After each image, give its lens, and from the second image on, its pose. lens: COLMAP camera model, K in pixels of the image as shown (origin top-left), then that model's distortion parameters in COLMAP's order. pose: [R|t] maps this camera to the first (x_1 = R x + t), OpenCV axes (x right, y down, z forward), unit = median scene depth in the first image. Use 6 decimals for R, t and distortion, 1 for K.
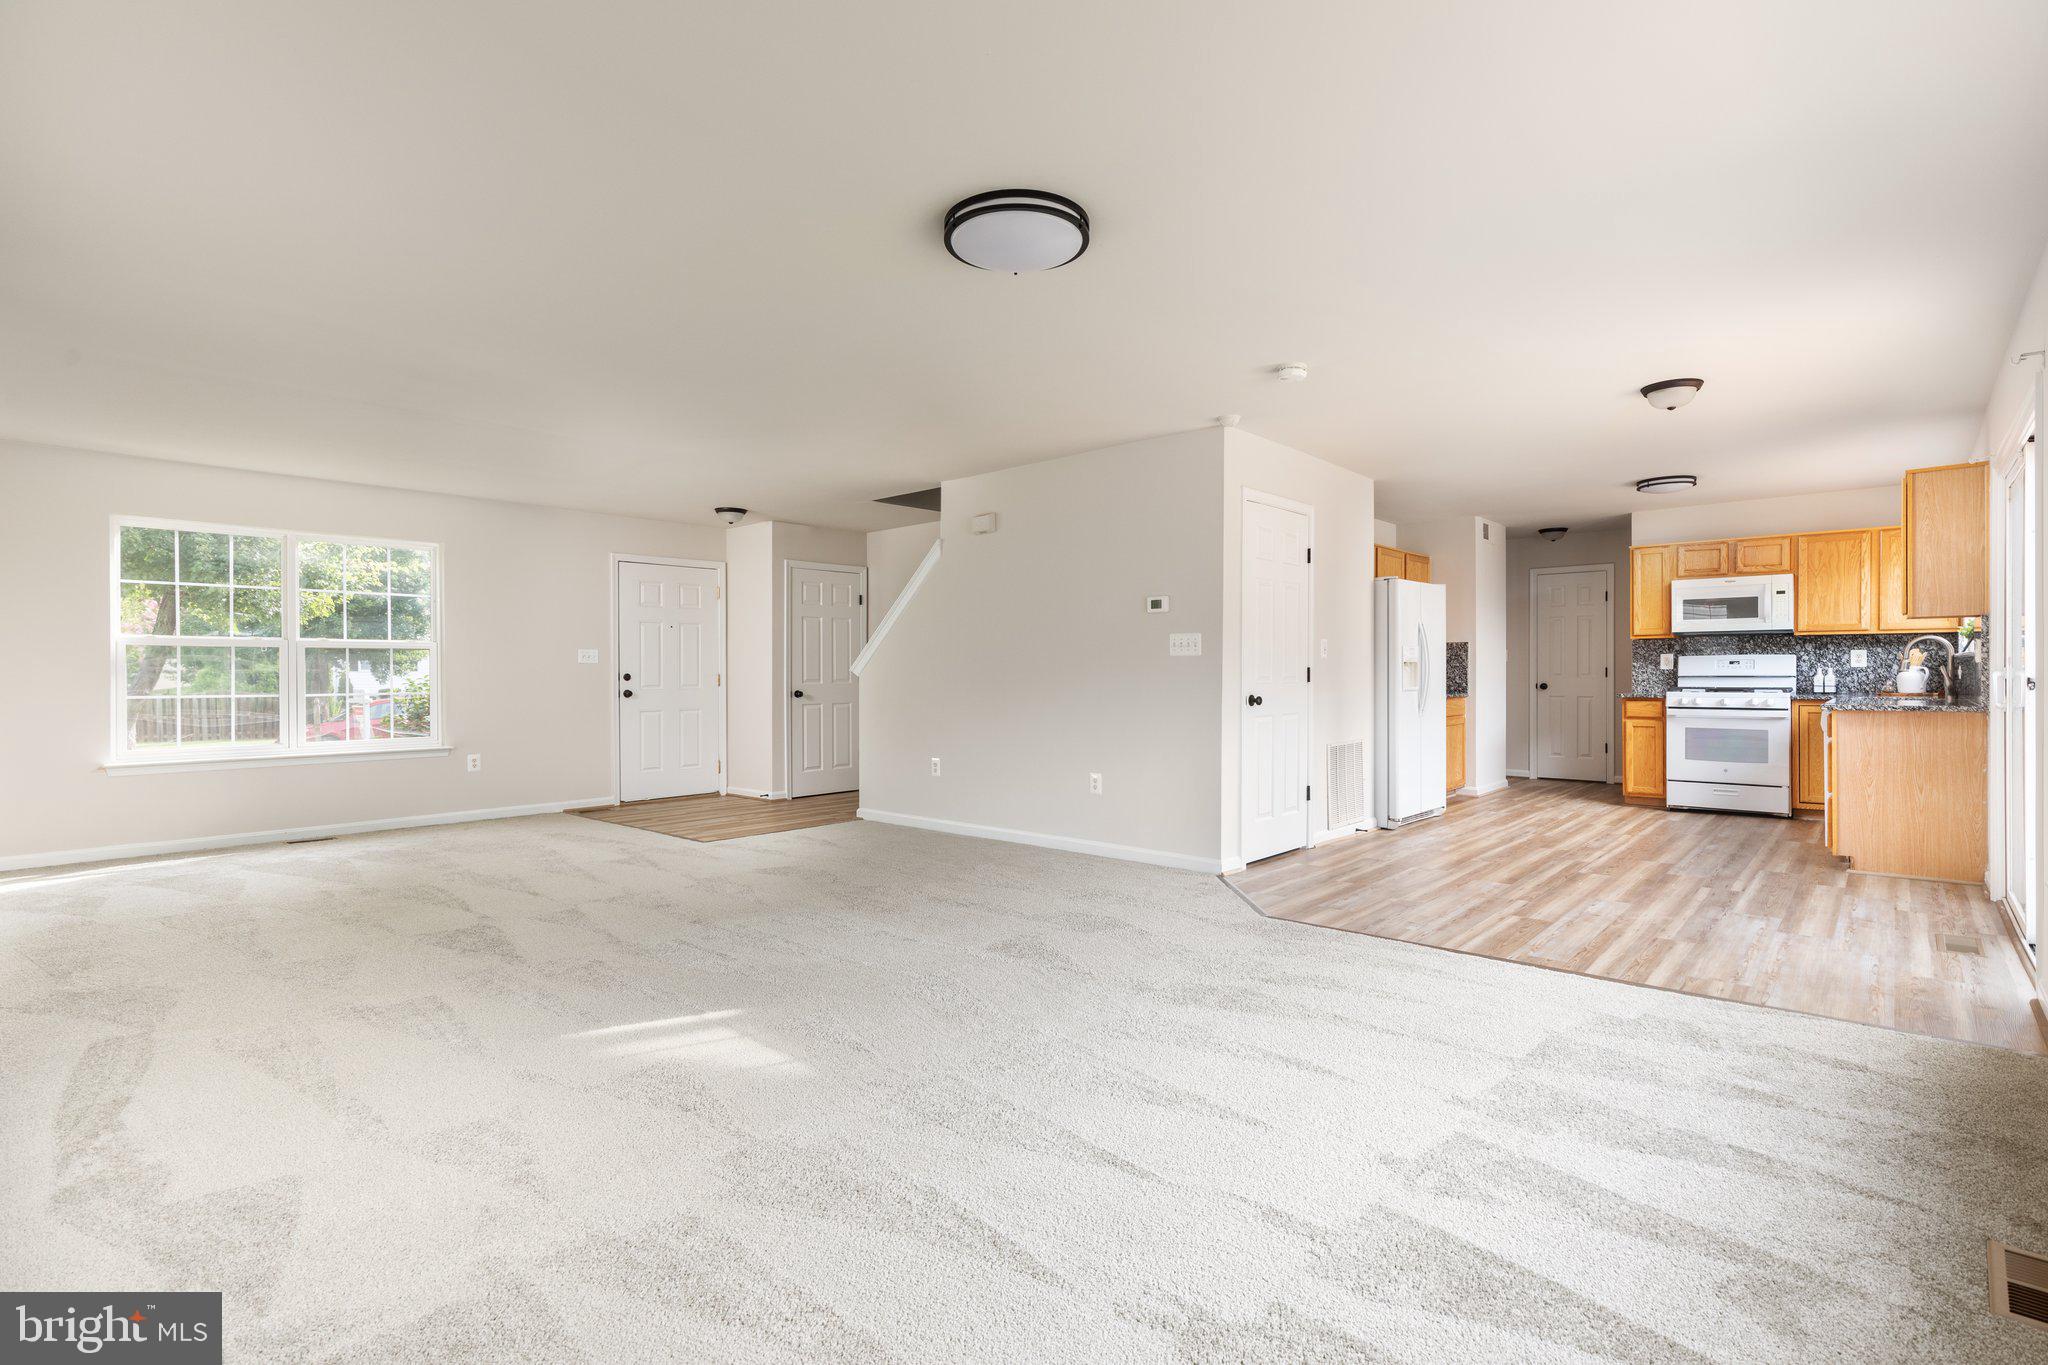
lens RADIAL K [[962.1, 0, 1030.8], [0, 962.1, 673.6], [0, 0, 1]] dist [-0.000223, 0.000302]
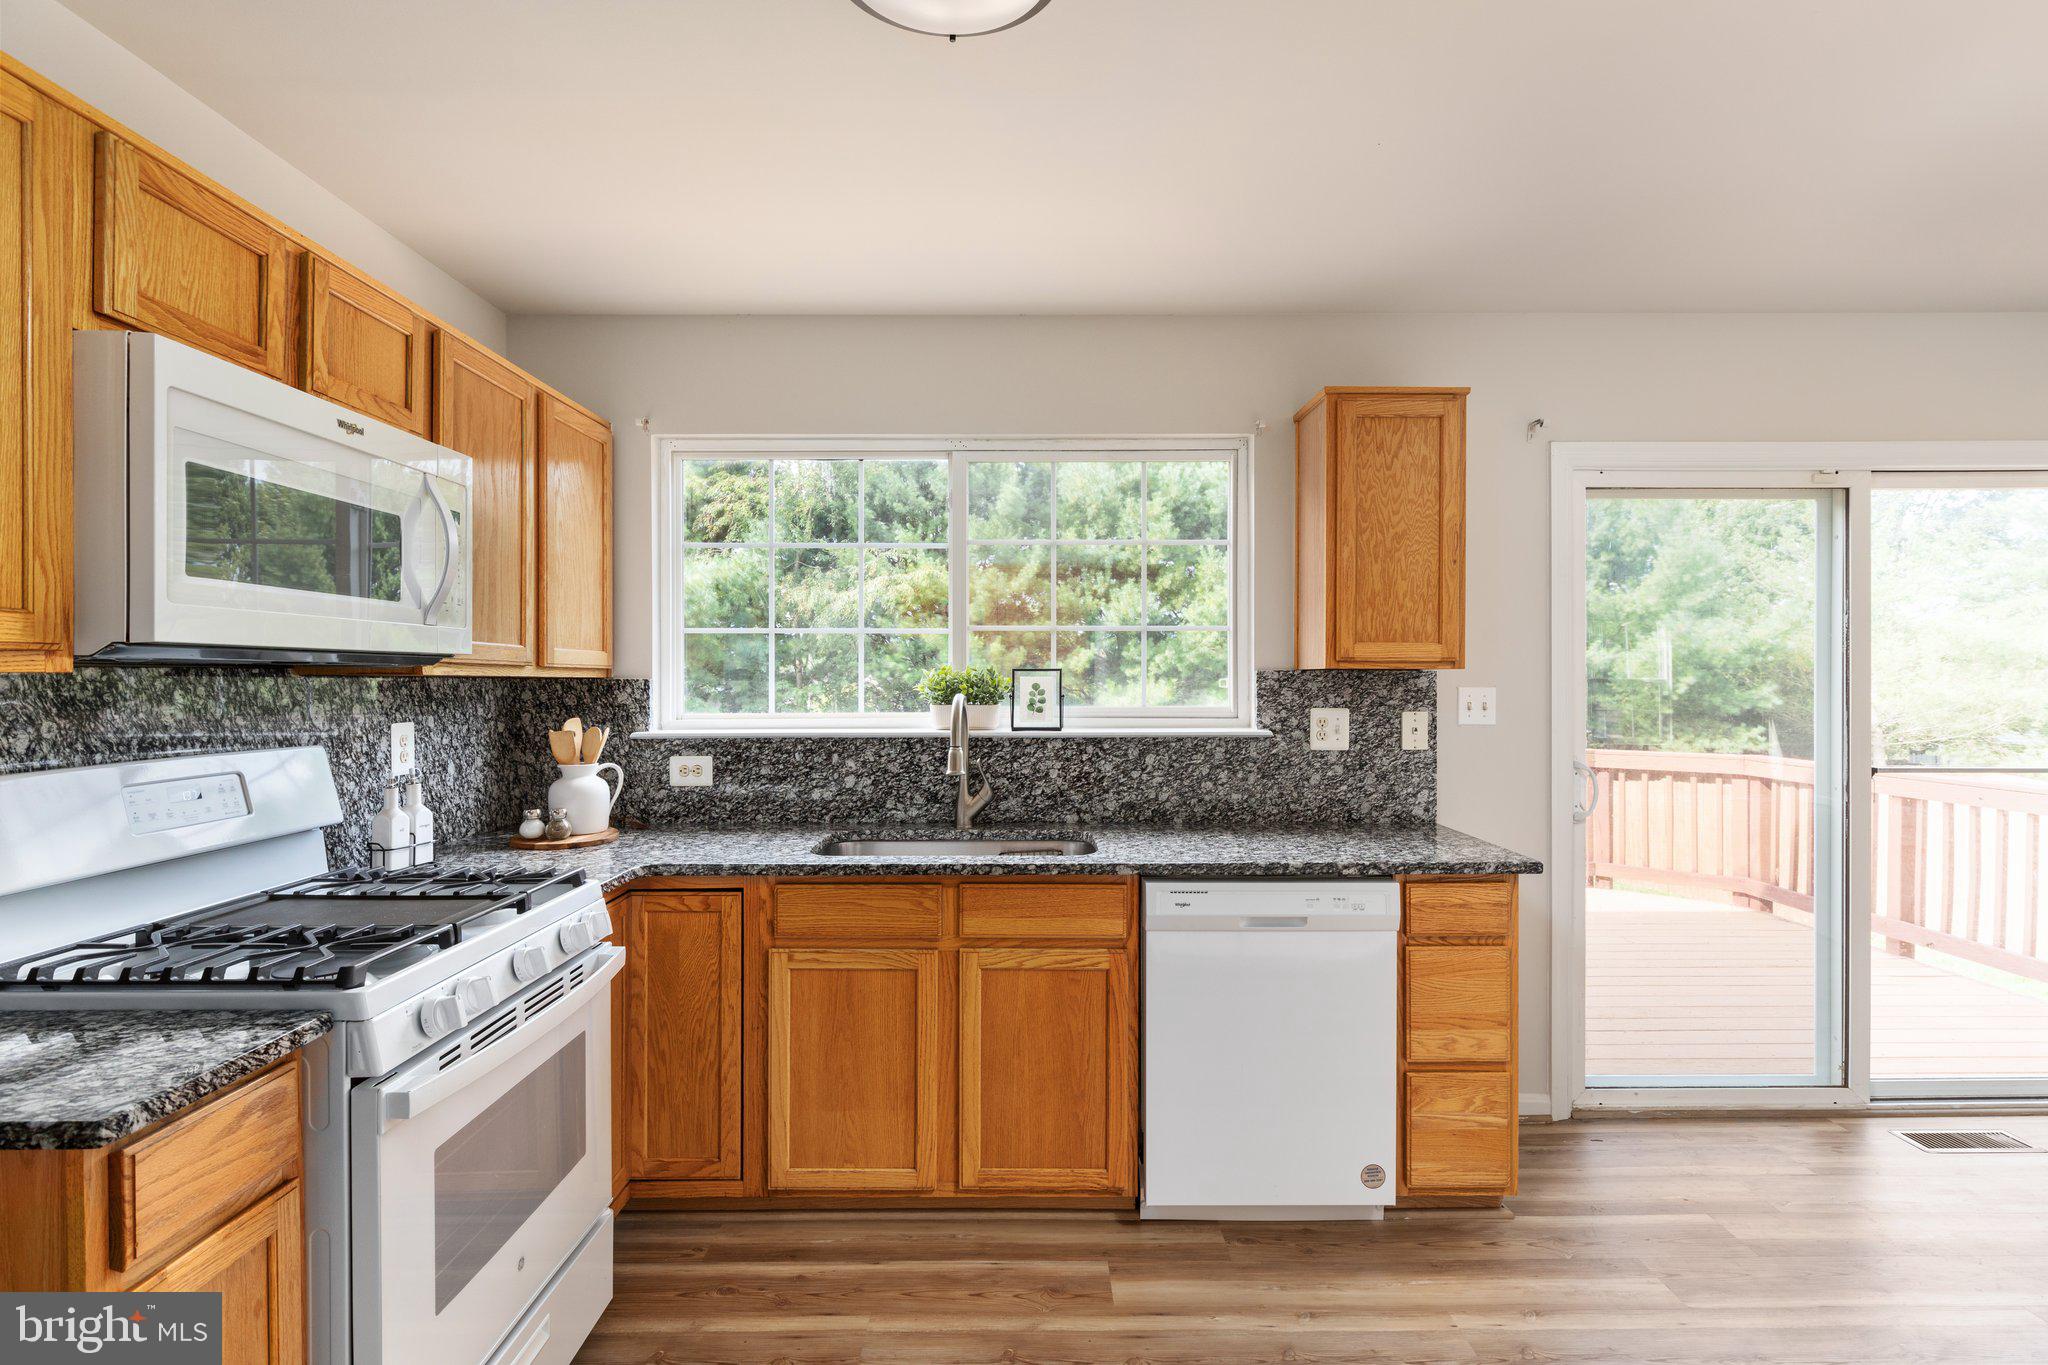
lens RADIAL K [[1005.6, 0, 1008.0], [0, 1005.6, 682.8], [0, 0, 1]] dist [0.001098, 0.001592]
pose [[-0.671516, 0.003401, 0.740982, 0.466053], [0.007104, 0.999973, 0.001848, -0.037373], [-0.740956, 0.006505, -0.671522, 1.072727]]
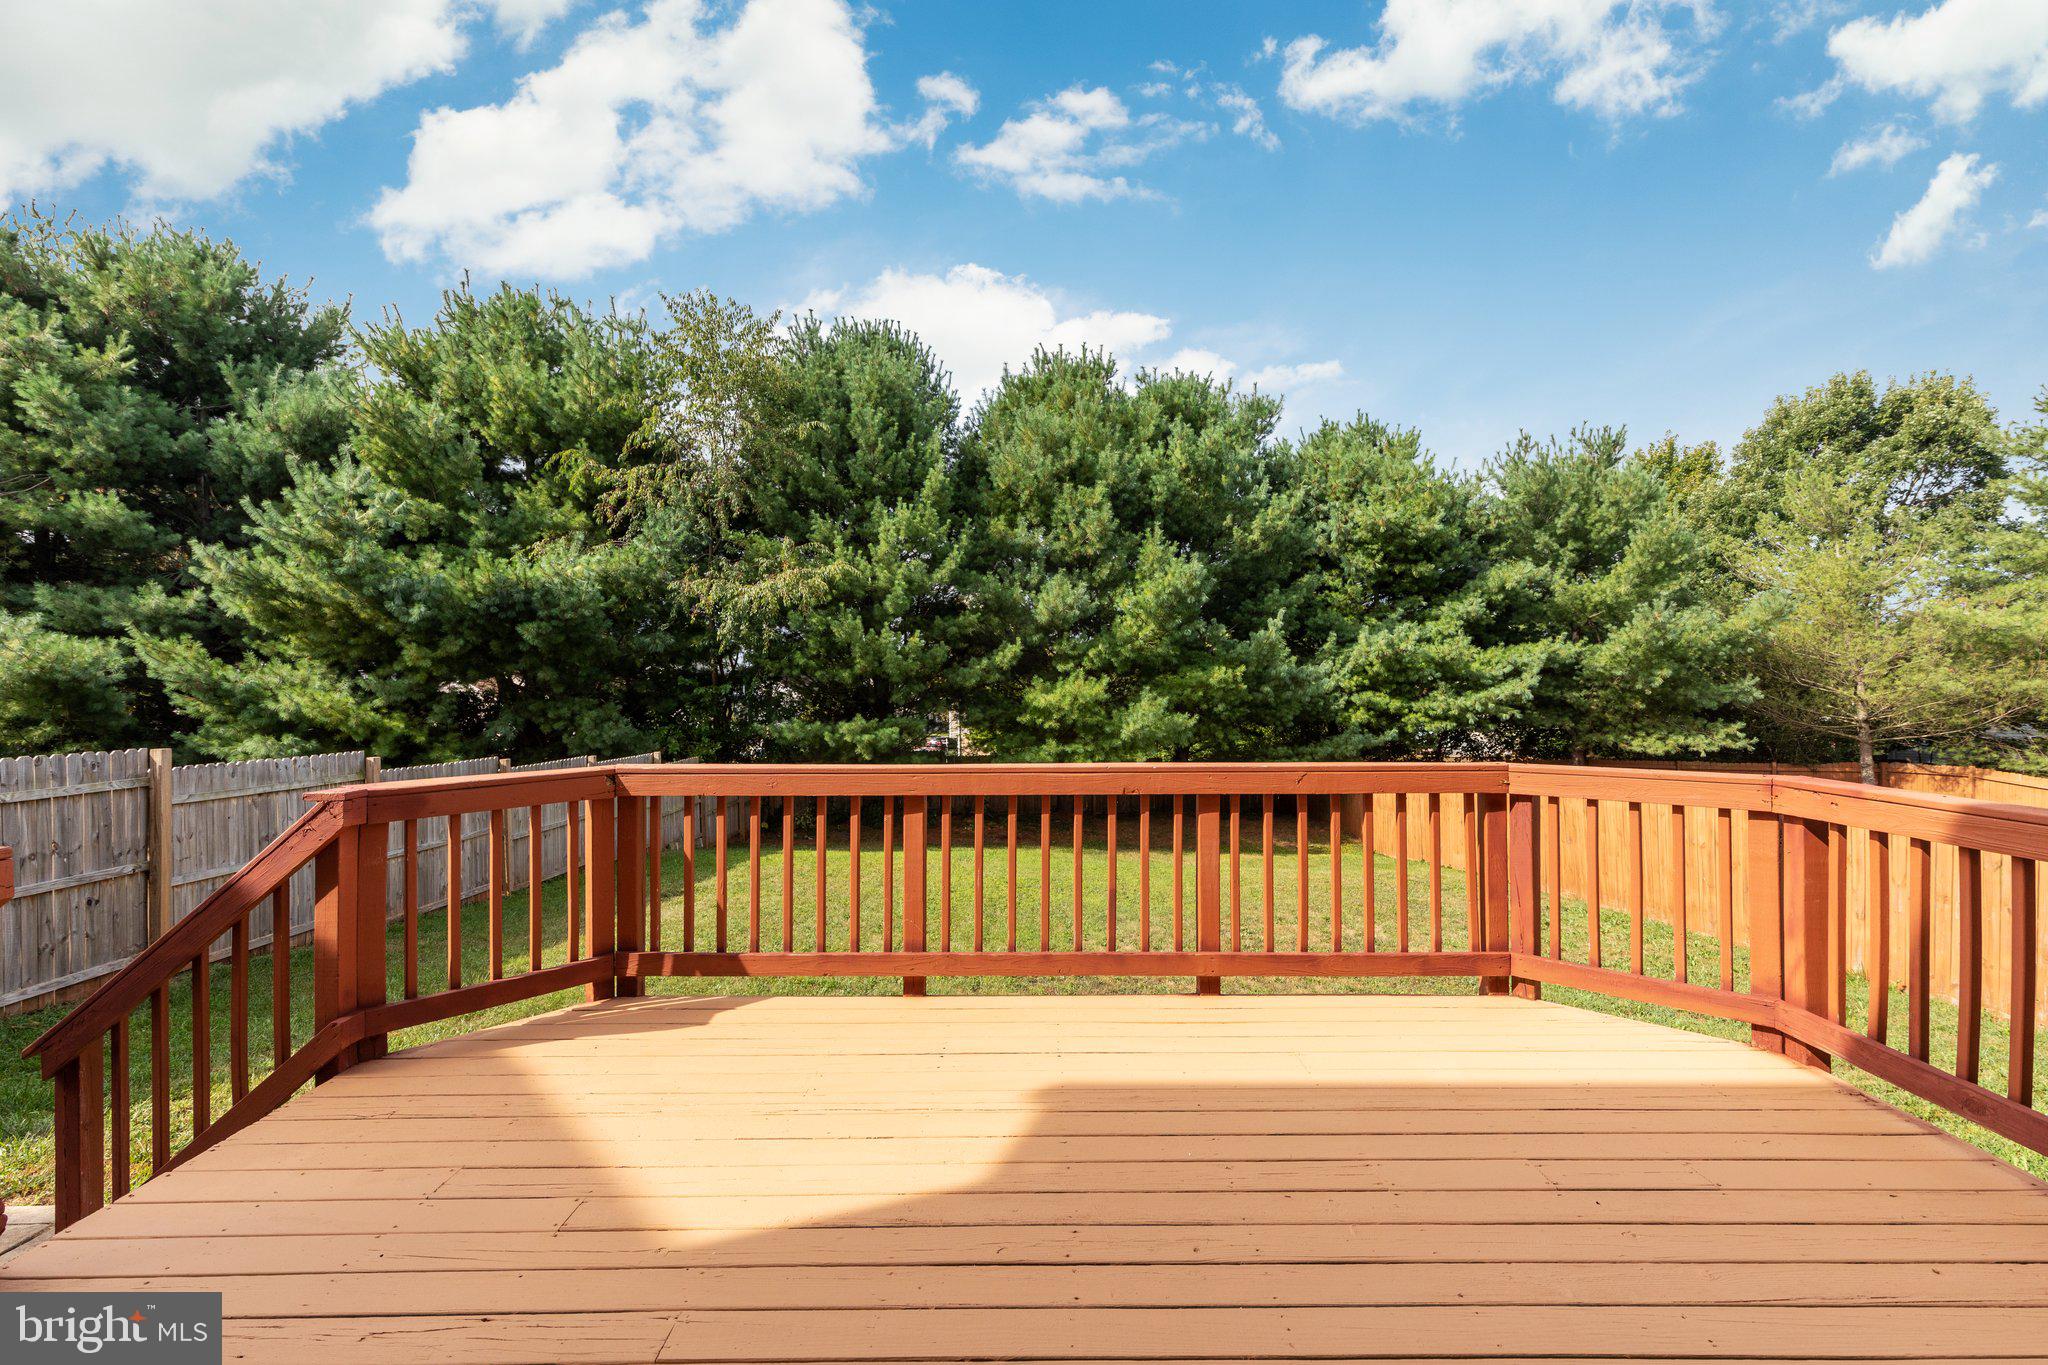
lens RADIAL K [[919.3, 0, 1021.5], [0, 919.3, 694.0], [0, 0, 1]] dist [0.010203, -0.000907]
pose [[-0.663969, 0.000292, 0.747760, 0.588669], [0.013218, 0.999848, 0.011347, -0.019086], [-0.747643, 0.017418, -0.663872, 0.590211]]
